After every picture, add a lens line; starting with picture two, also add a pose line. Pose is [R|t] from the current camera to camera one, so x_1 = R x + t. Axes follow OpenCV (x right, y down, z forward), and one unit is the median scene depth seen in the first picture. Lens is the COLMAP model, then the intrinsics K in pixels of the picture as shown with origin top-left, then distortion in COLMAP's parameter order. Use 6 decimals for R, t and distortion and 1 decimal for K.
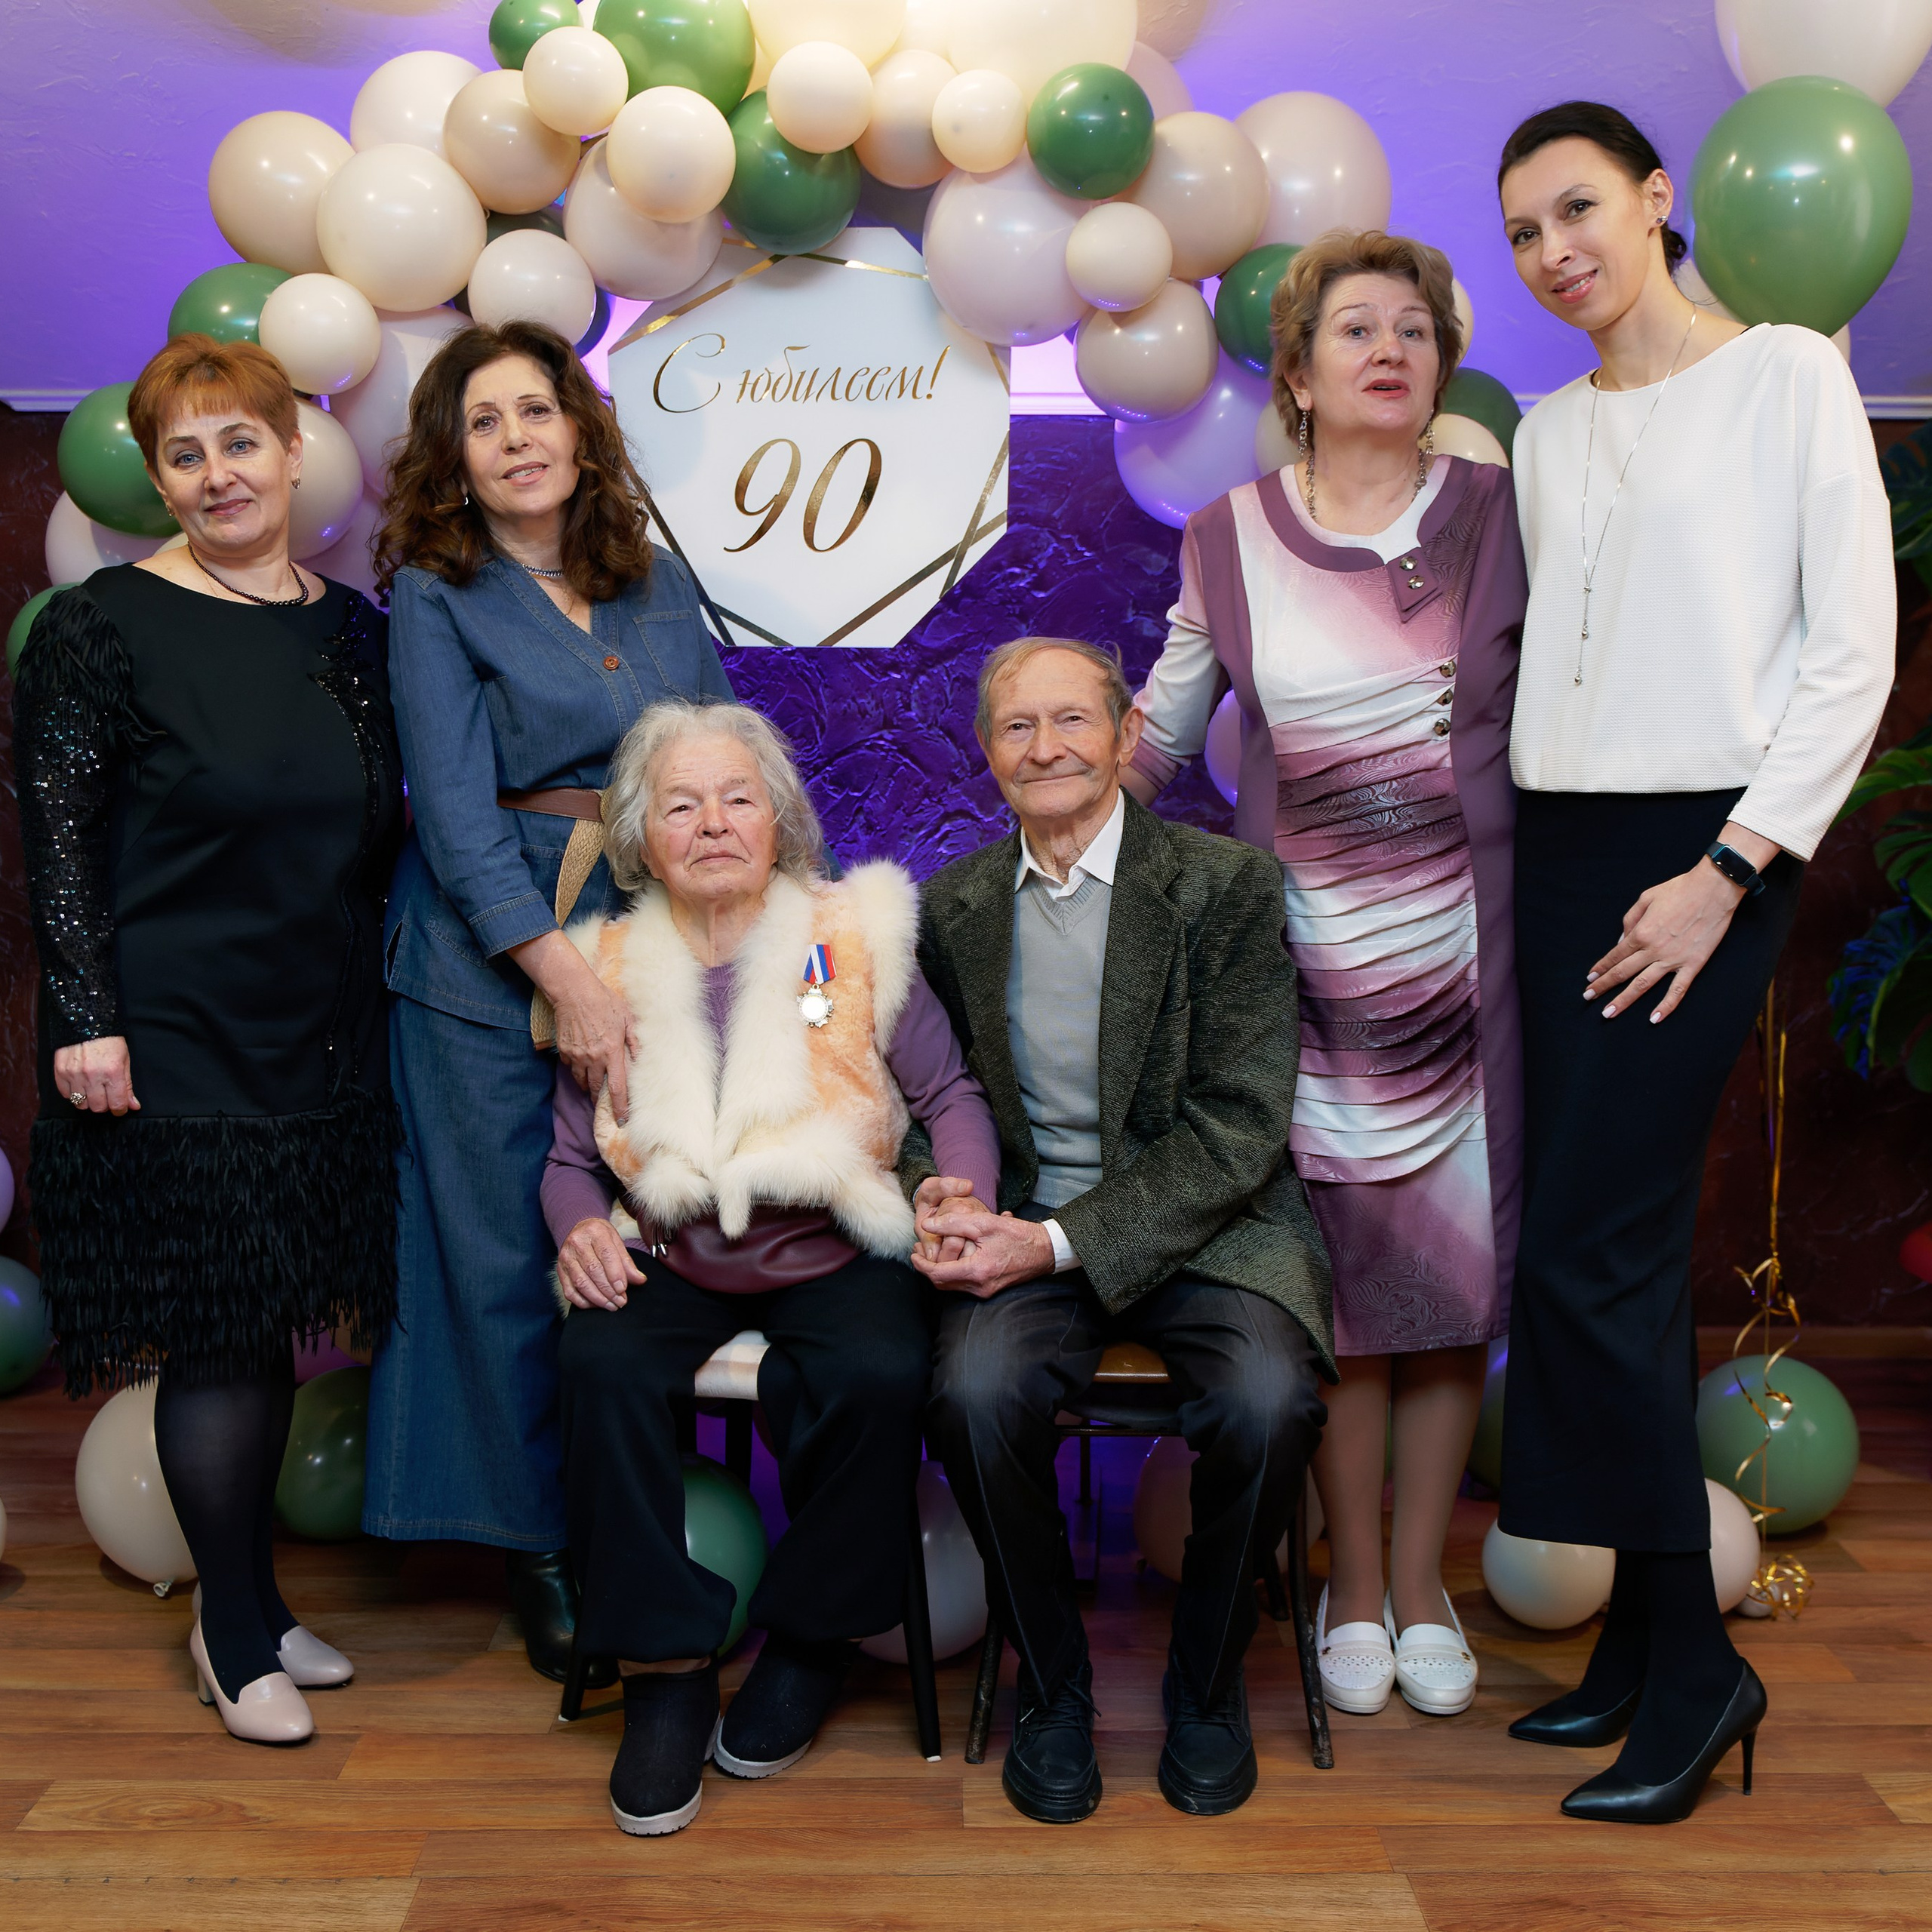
lens RADIAL K [[2365.9, 0, 966.0], [0, 2365.9, 966.0], [0, 0, 1]] dist [-0.006503, -0.000507]
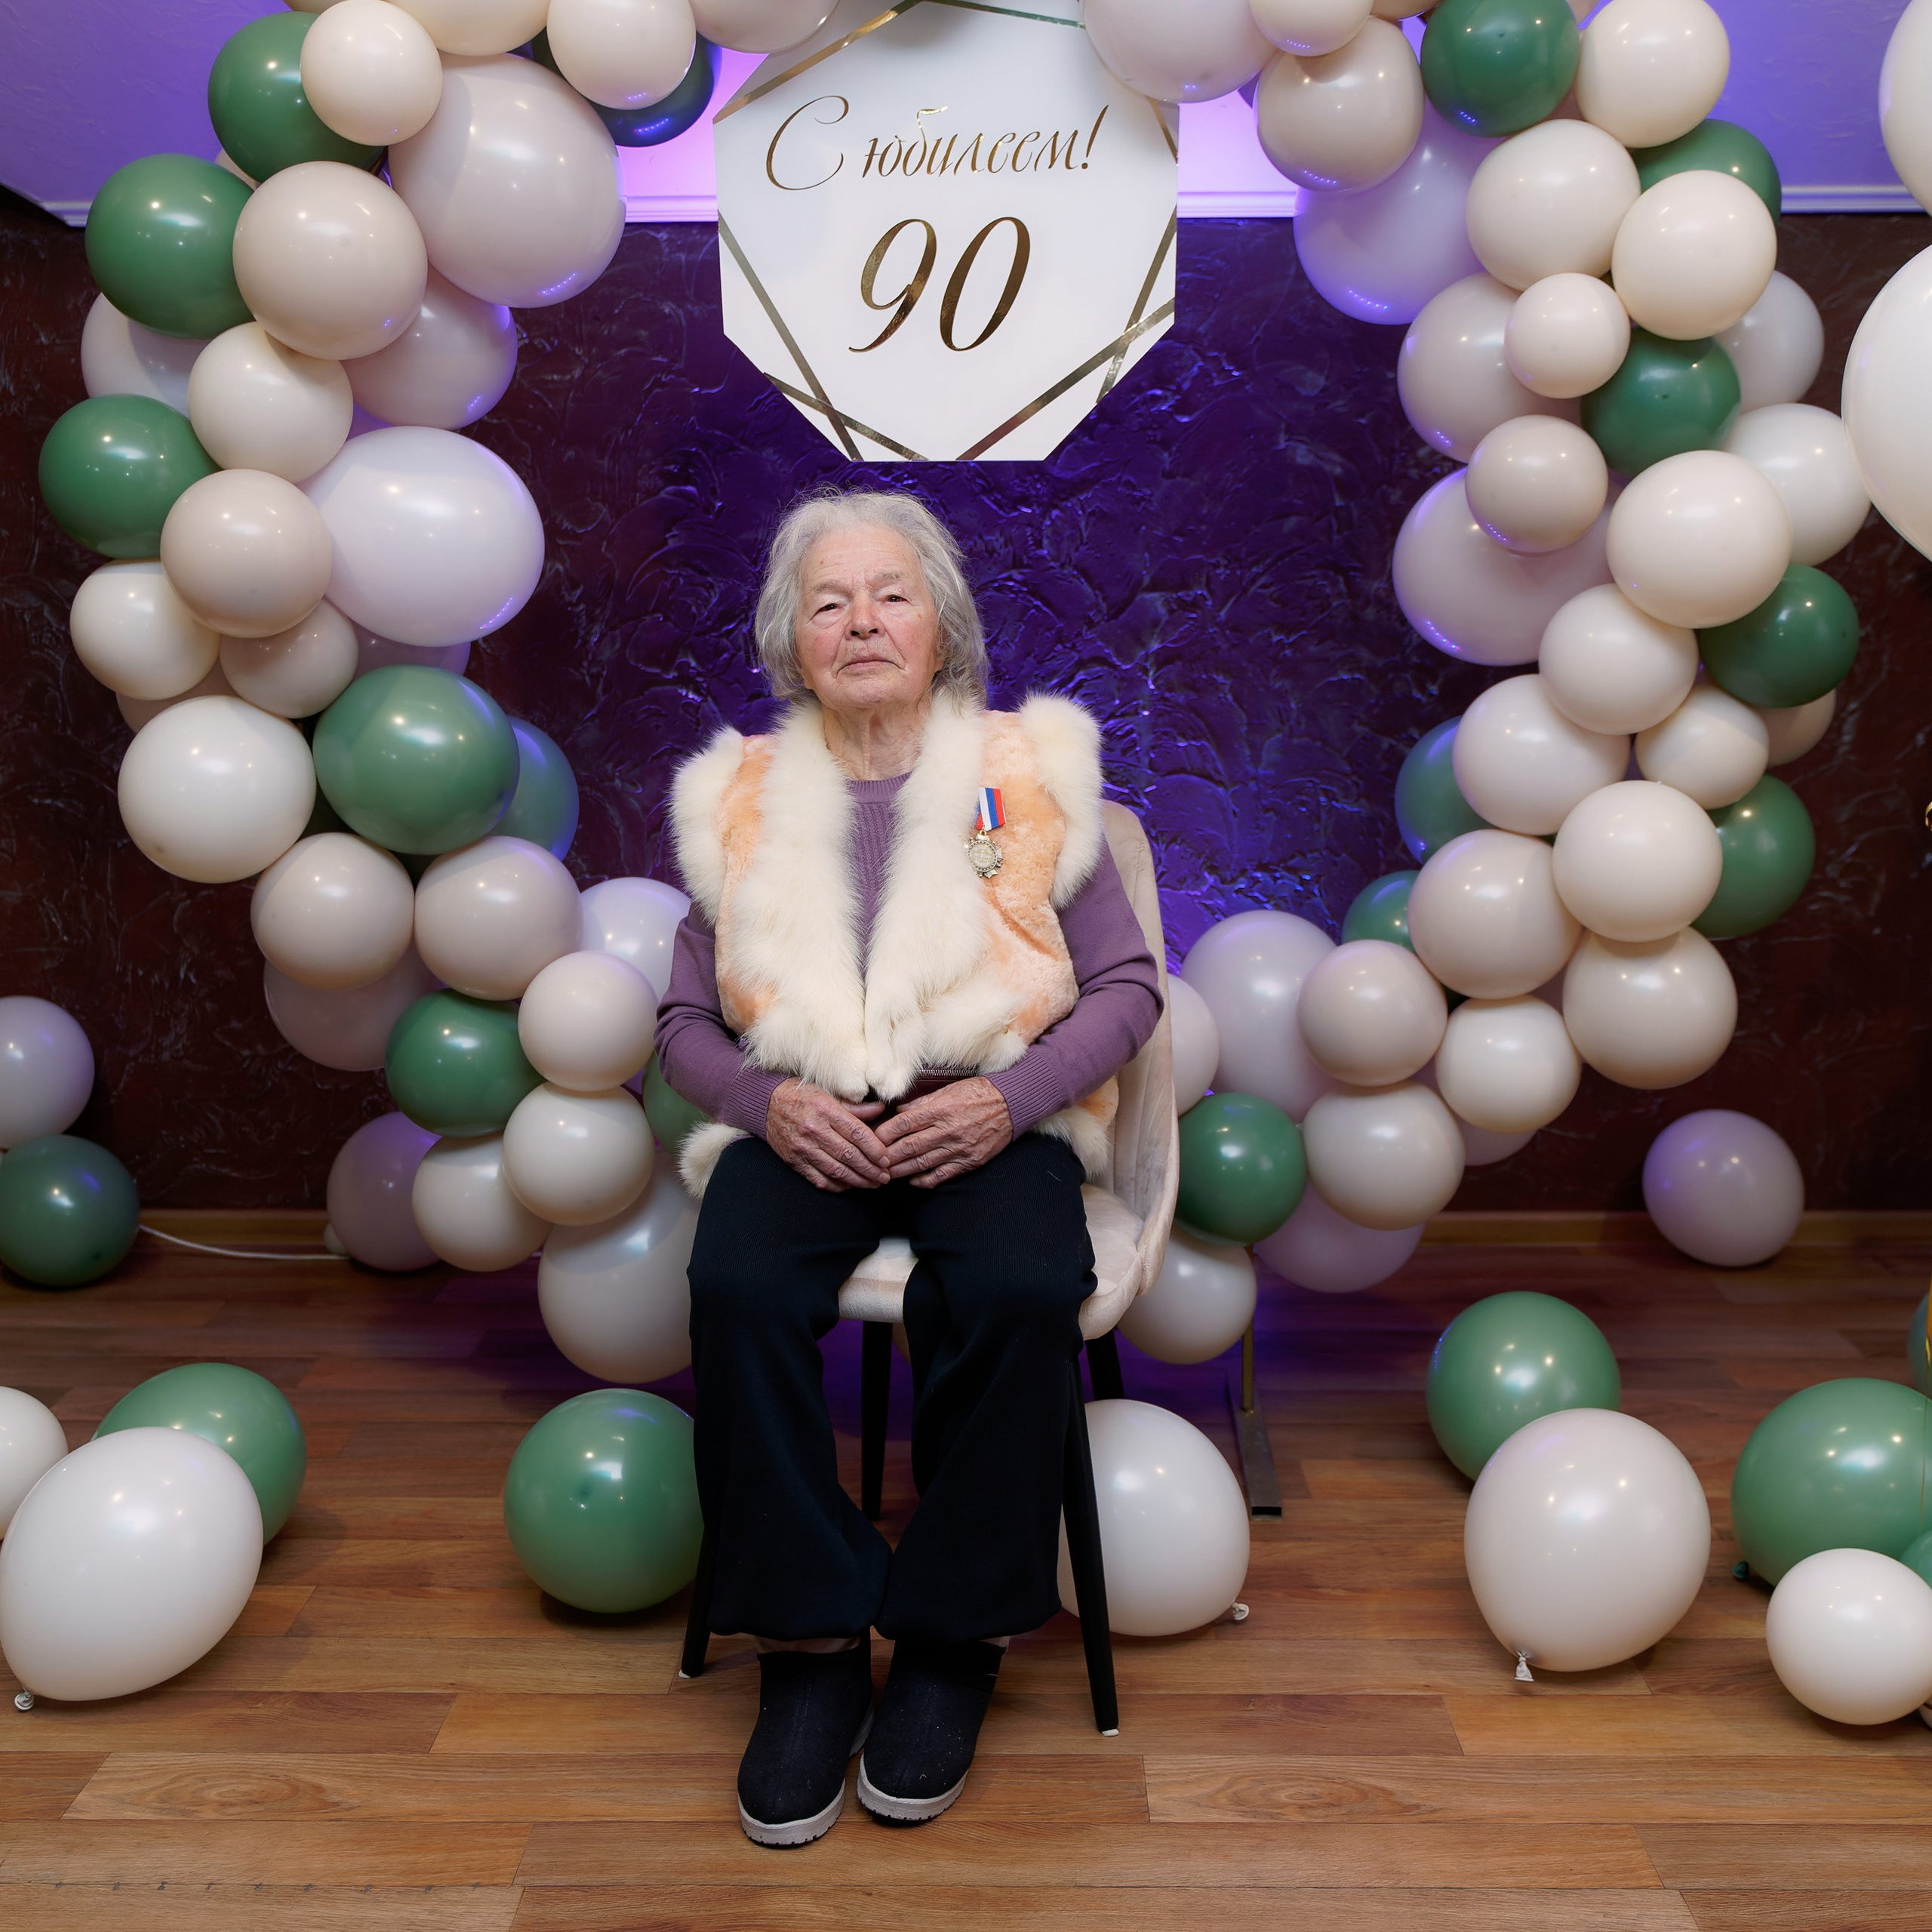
lens RADIAL K [[2165.6, 0, 966.0], [0, 2165.6, 966.0], [0, 0, 1]] dist [-0.007977, 0.014469]
pose [[0.999539, -0.002659, -0.030242, -0.041239], [0.004479, 0.998171, 0.060293, 0.005036], [0.030026, -0.060401, 0.997722, 0.218256]]
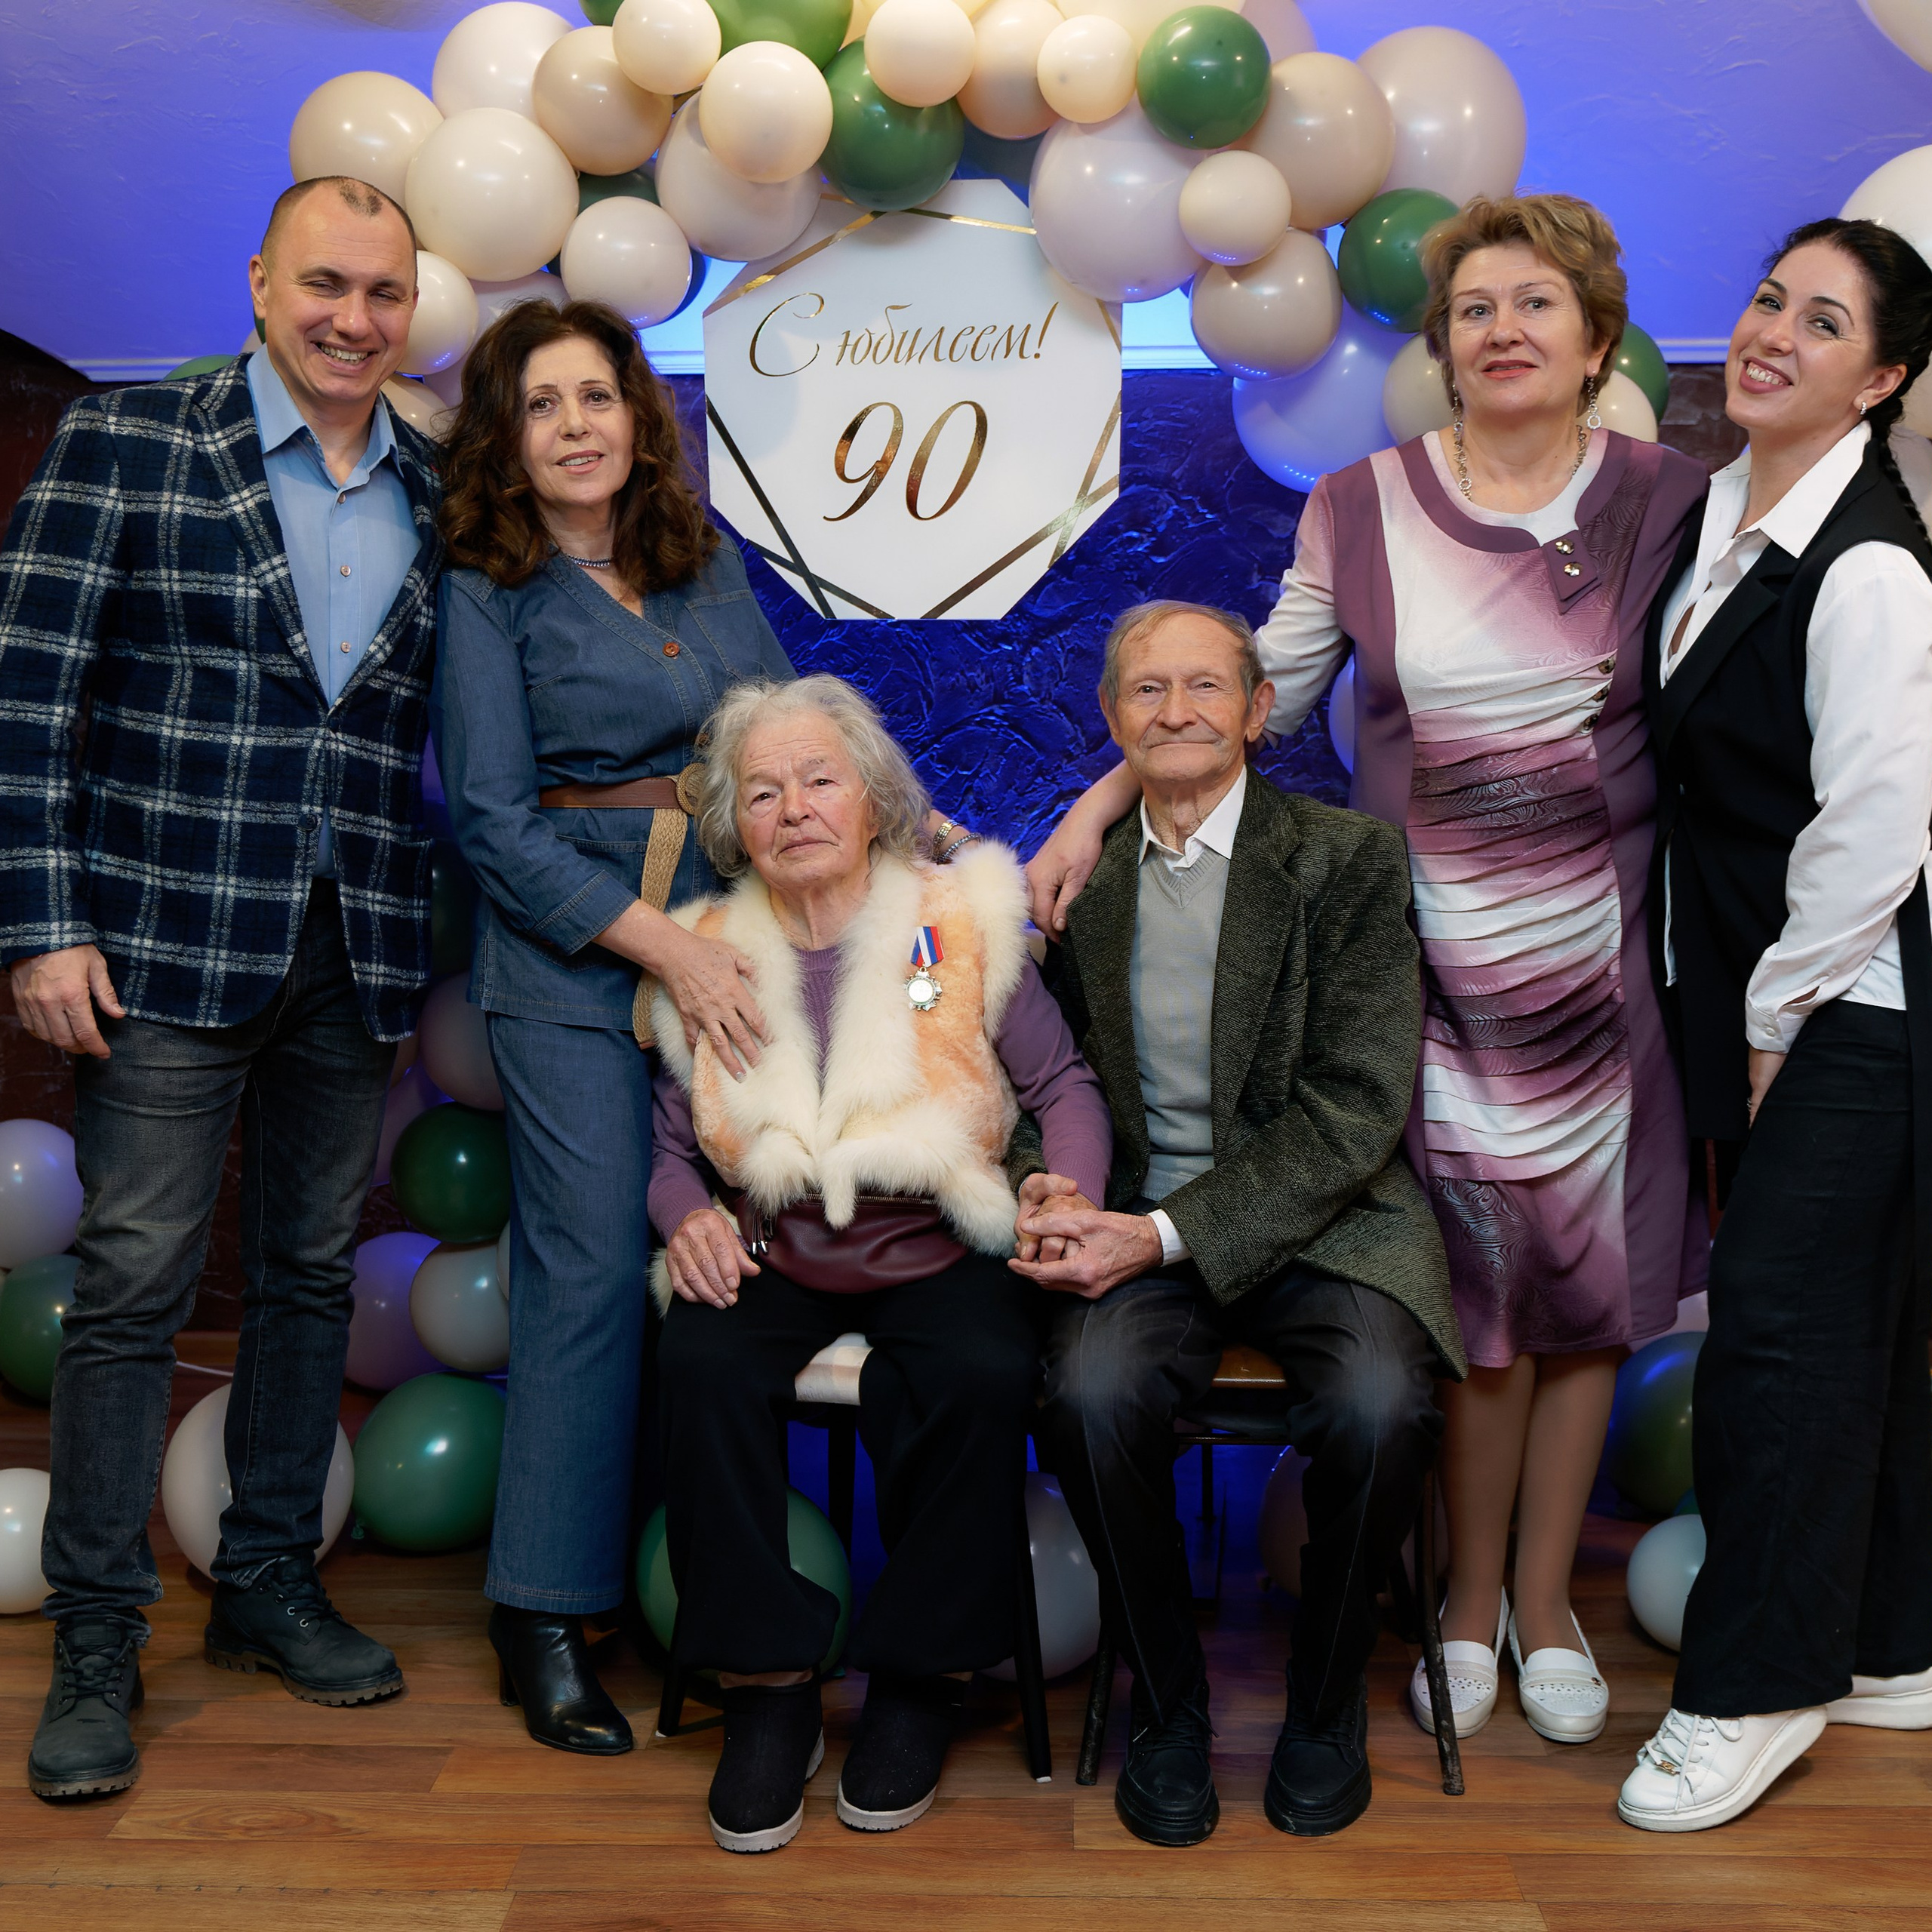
lens RADIAL K [[2574.1, 0, 966.0], [0, 2574.1, 966.0], [0, 0, 1]] dist [-0.032250, 0.074527]
pose [[0.998675, -0.003349, -0.051360, 0.009417], [0.003549, 0.999986, 0.003798, 0.000985], [0.051346, -0.003975, 0.998673, -0.041273]]
